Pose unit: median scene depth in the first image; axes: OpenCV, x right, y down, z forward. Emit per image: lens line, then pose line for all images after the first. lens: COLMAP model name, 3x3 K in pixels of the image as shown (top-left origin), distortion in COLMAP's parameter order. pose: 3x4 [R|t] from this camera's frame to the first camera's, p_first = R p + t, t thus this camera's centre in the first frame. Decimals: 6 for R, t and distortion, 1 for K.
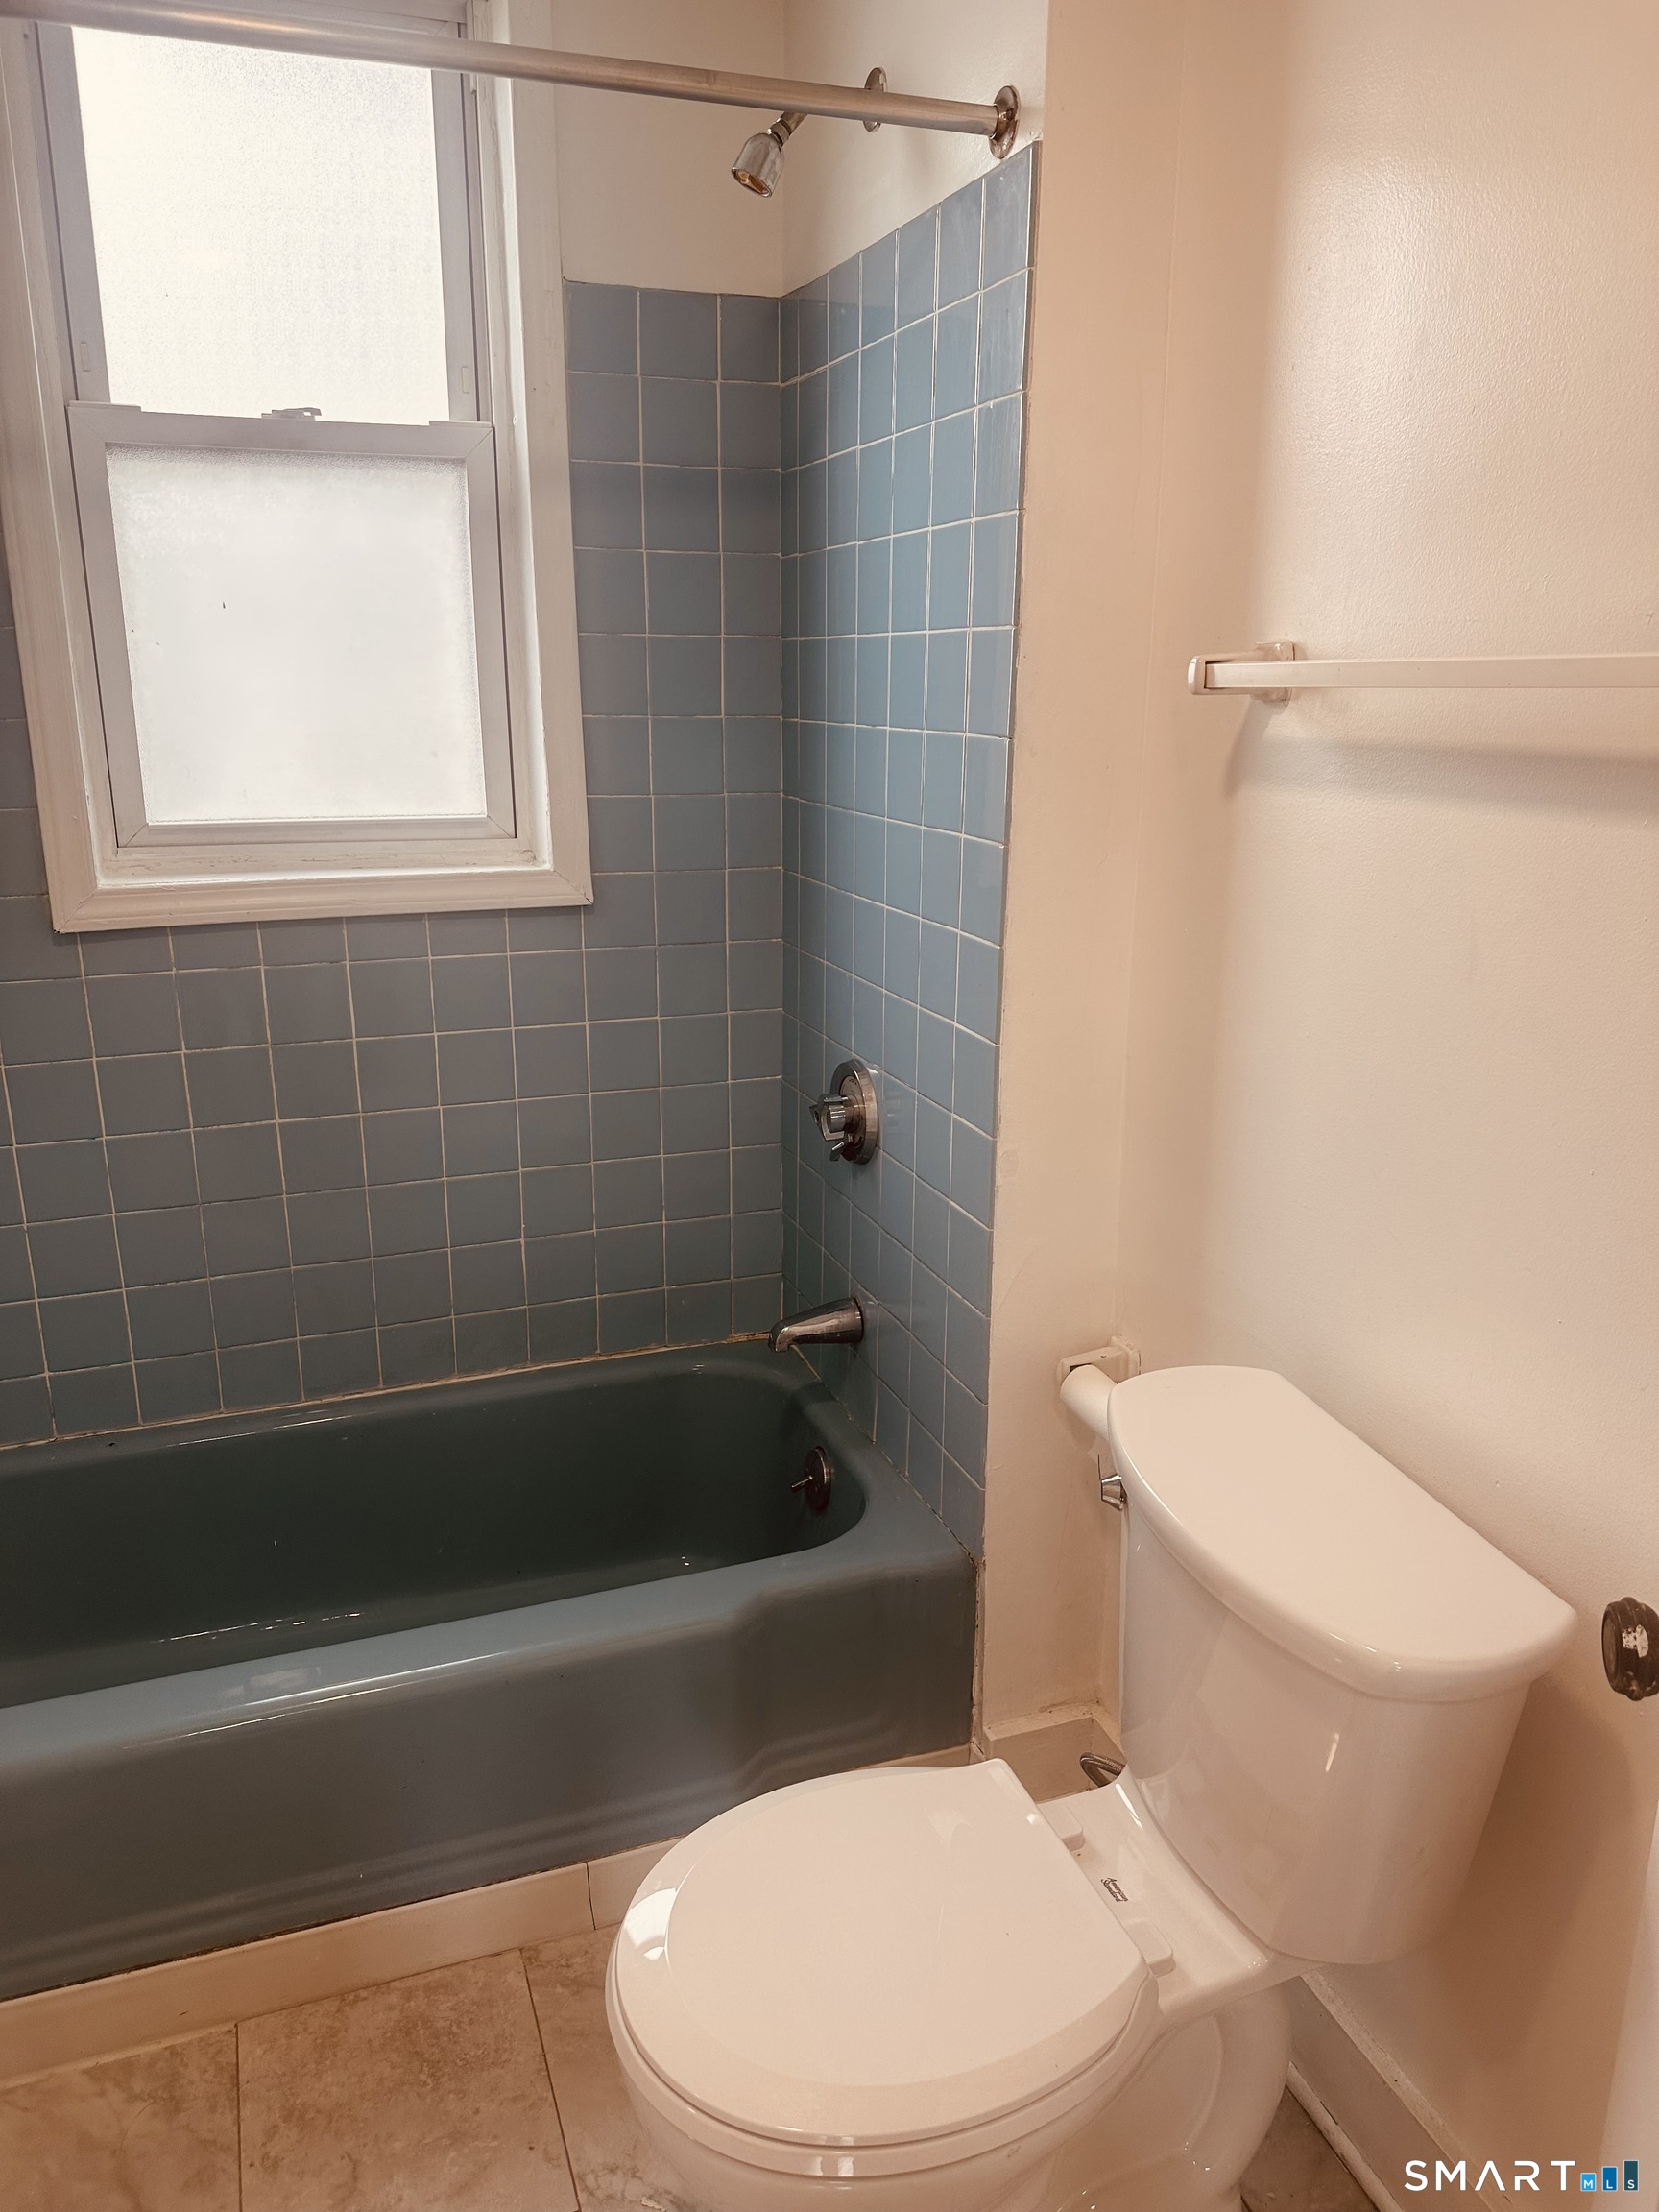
lens RADIAL K [[1552.0, 0, 824.8], [0, 1552.0, 1104.0], [0, 0, 1]] dist [0.047208, -0.061965]
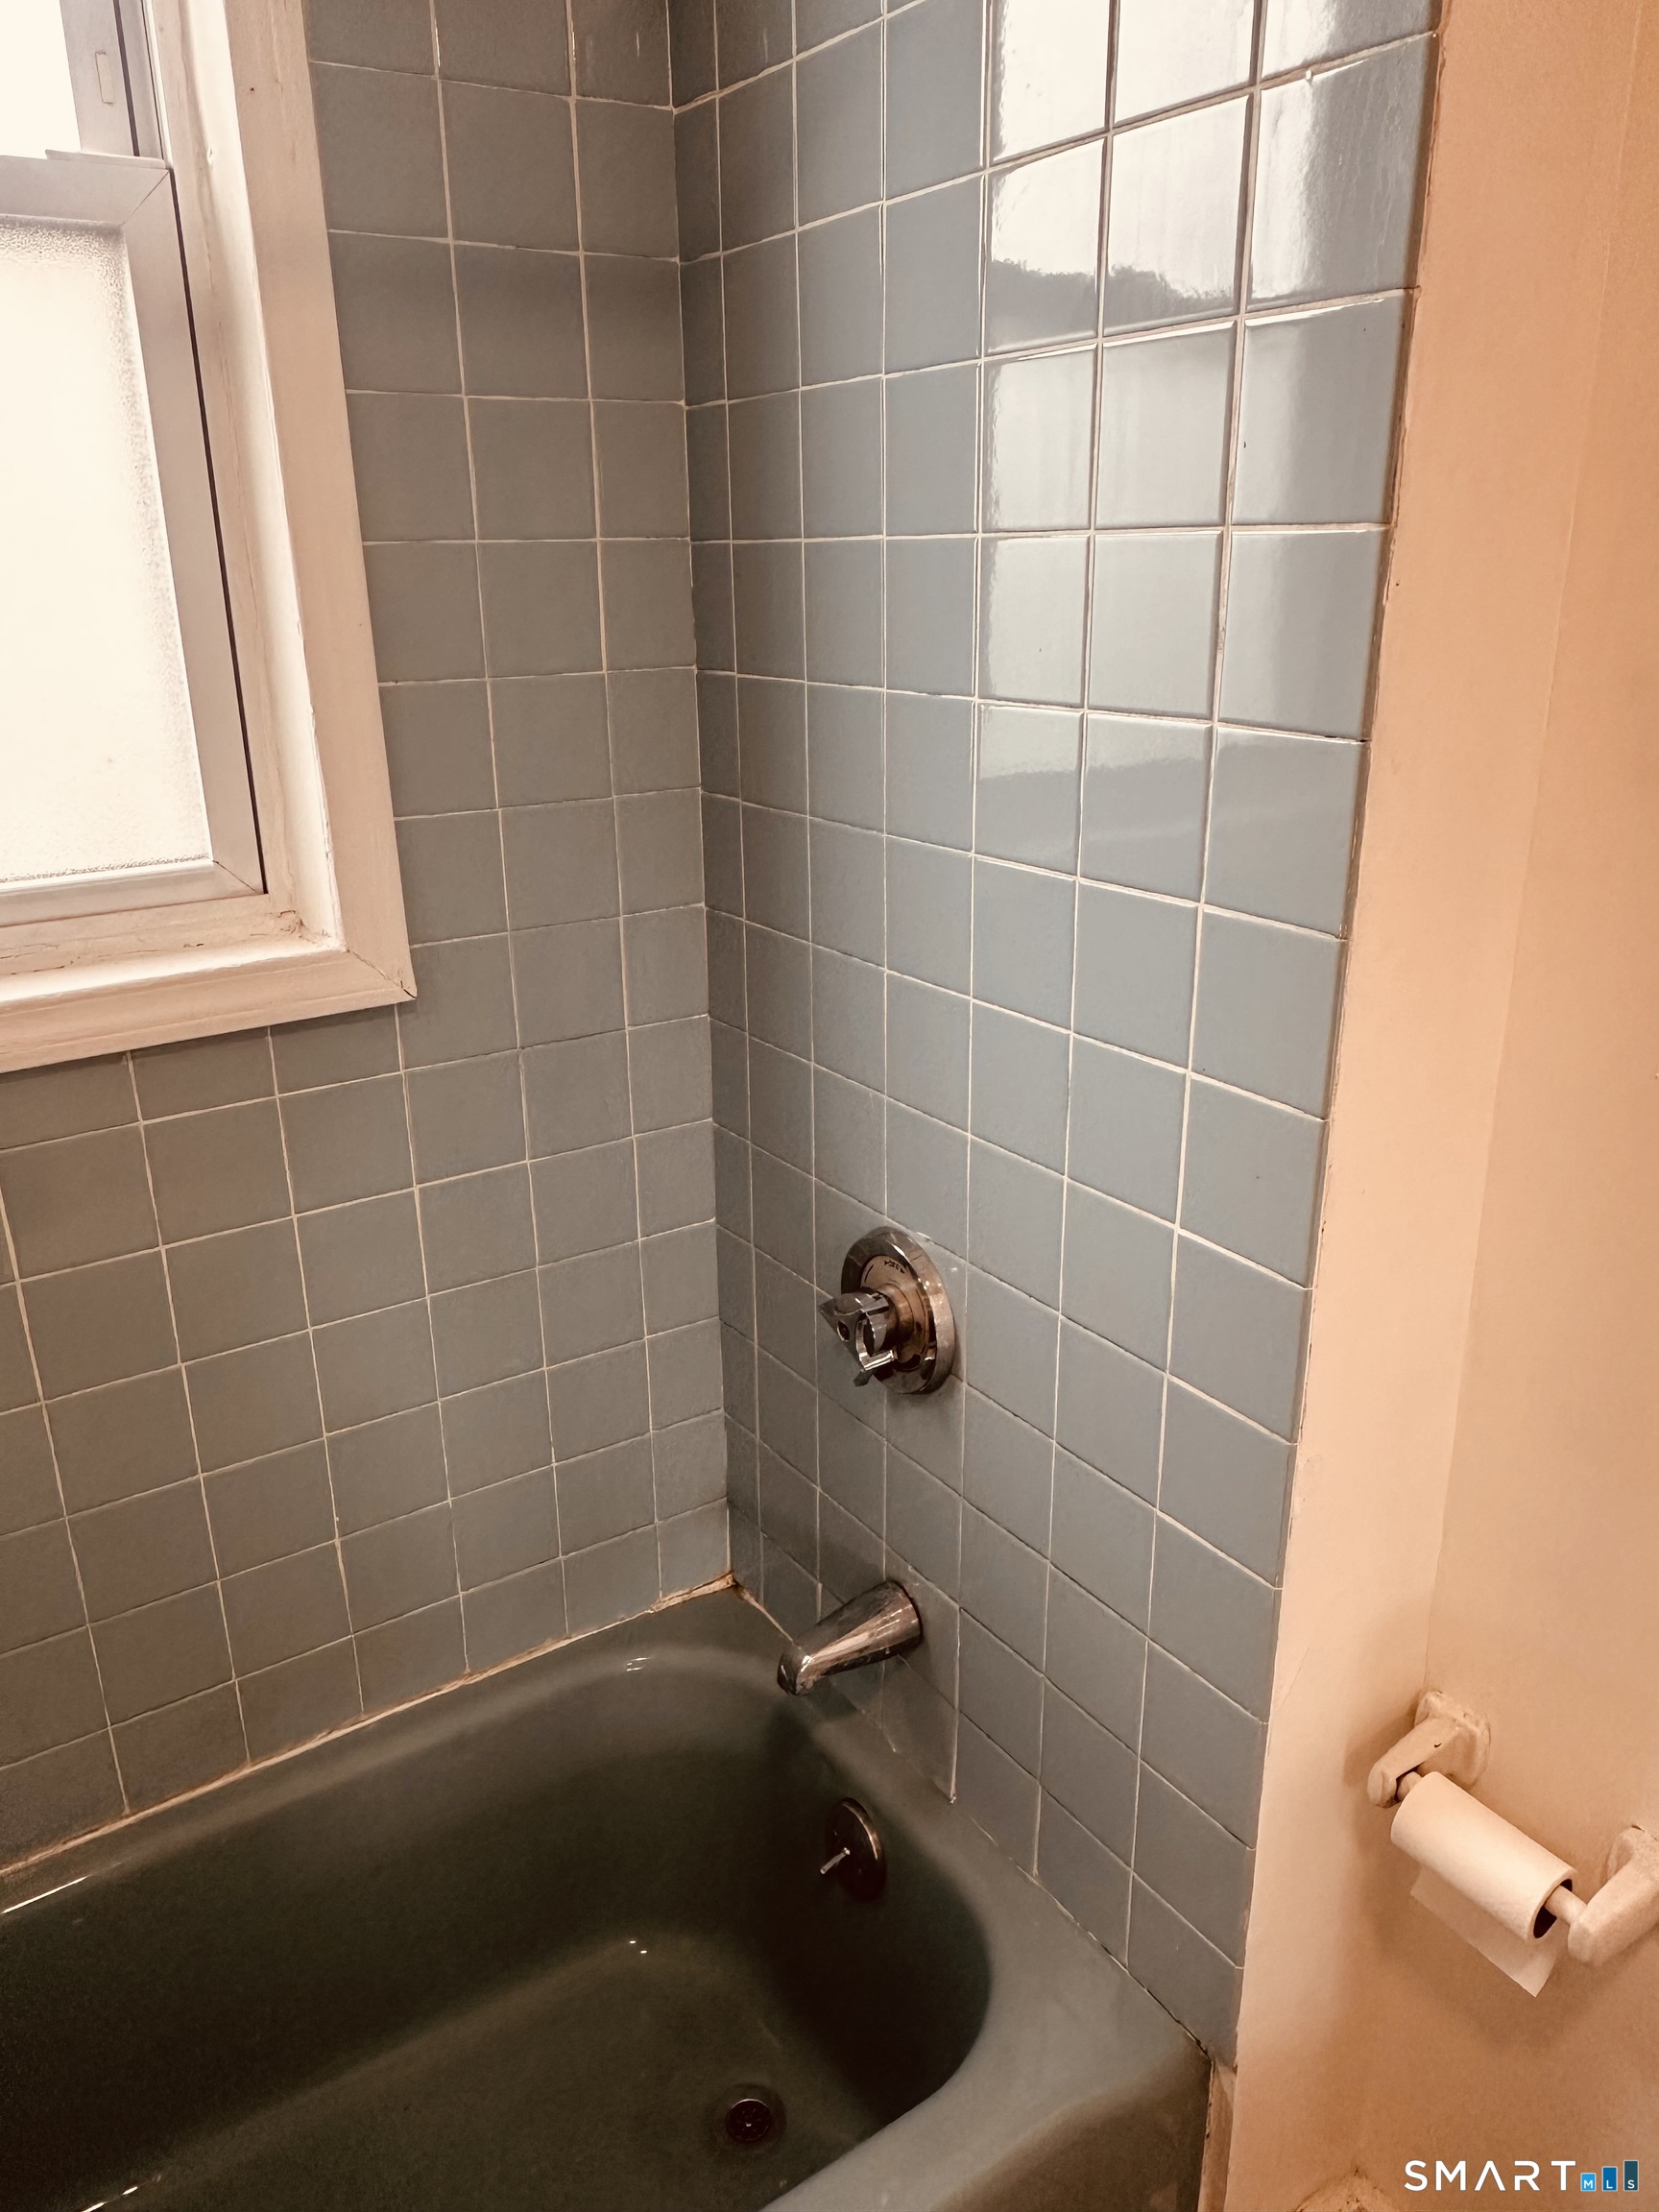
lens RADIAL K [[1552.0, 0, 820.8], [0, 1552.0, 1095.1], [0, 0, 1]] dist [0.047208, -0.061965]
pose [[0.972849, -0.093765, 0.211597, -0.137946], [0.081291, 0.994441, 0.066919, -0.128924], [-0.216695, -0.047902, 0.975063, 0.404328]]
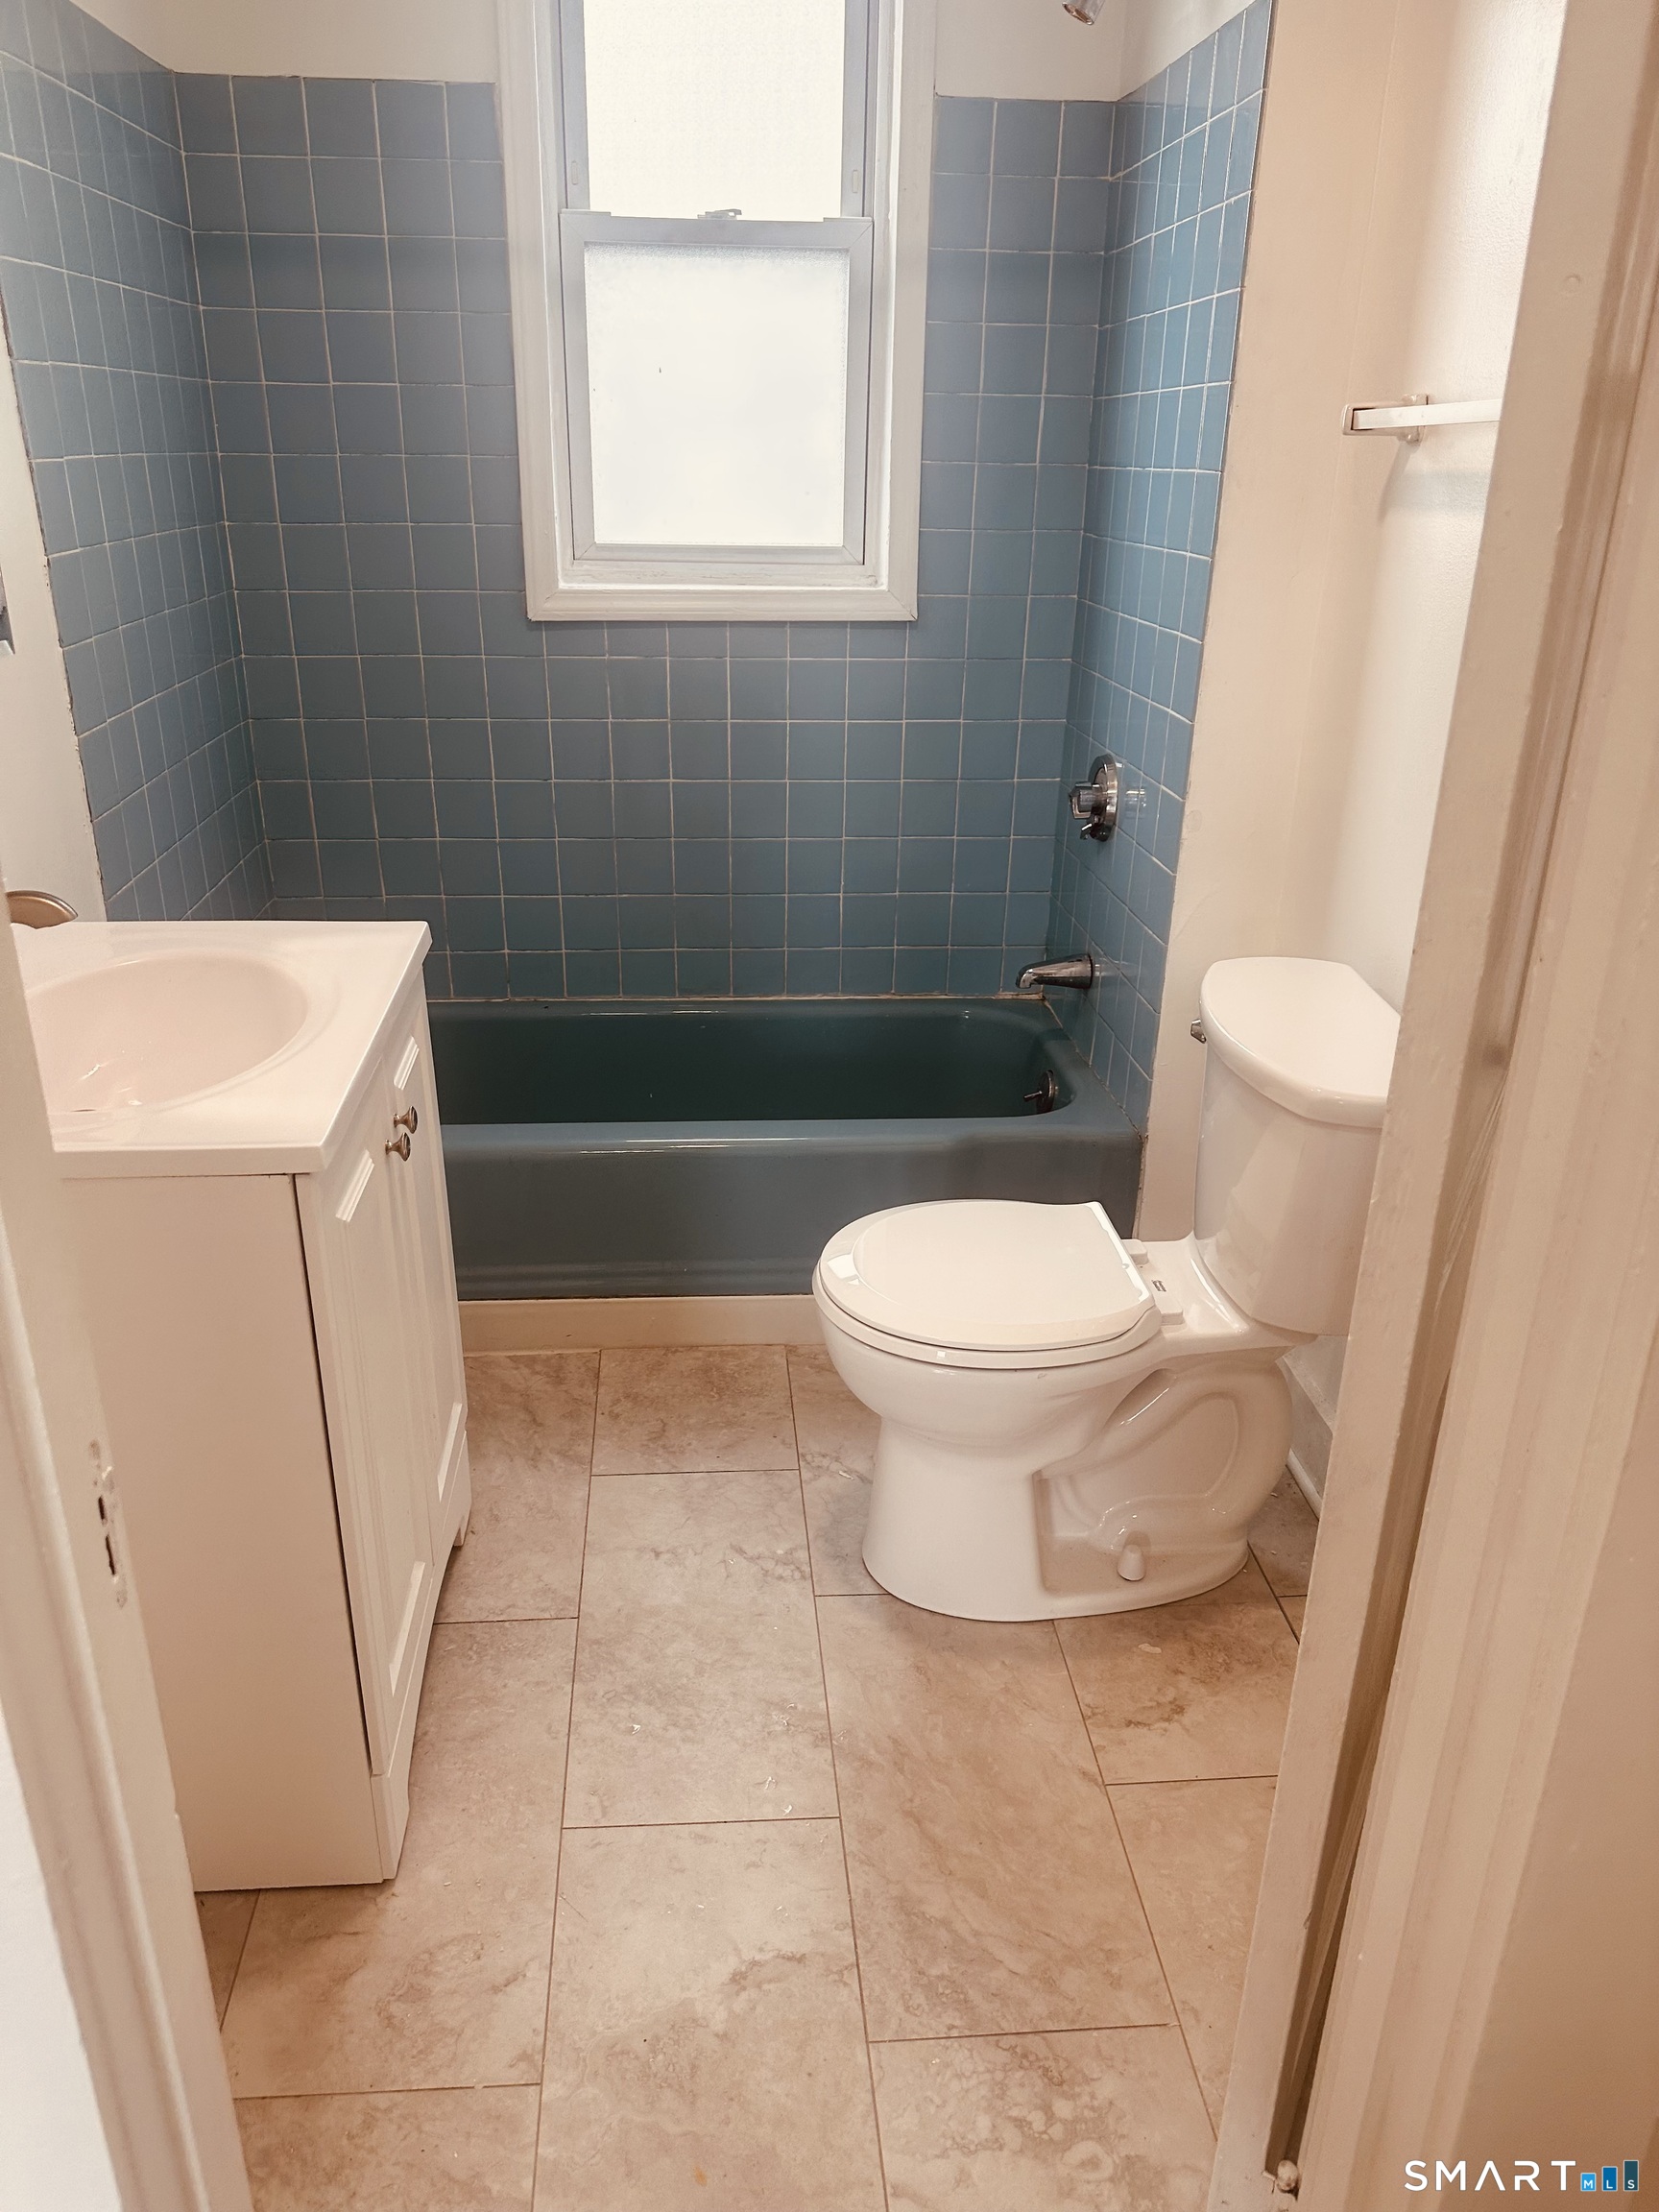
lens RADIAL K [[1552.0, 0, 810.0], [0, 1552.0, 1128.1], [0, 0, 1]] dist [0.047208, -0.061965]
pose [[0.962898, 0.117484, -0.242951, 0.131295], [-0.085061, 0.986503, 0.139916, 0.113968], [0.256110, -0.114059, 0.959895, -0.303390]]
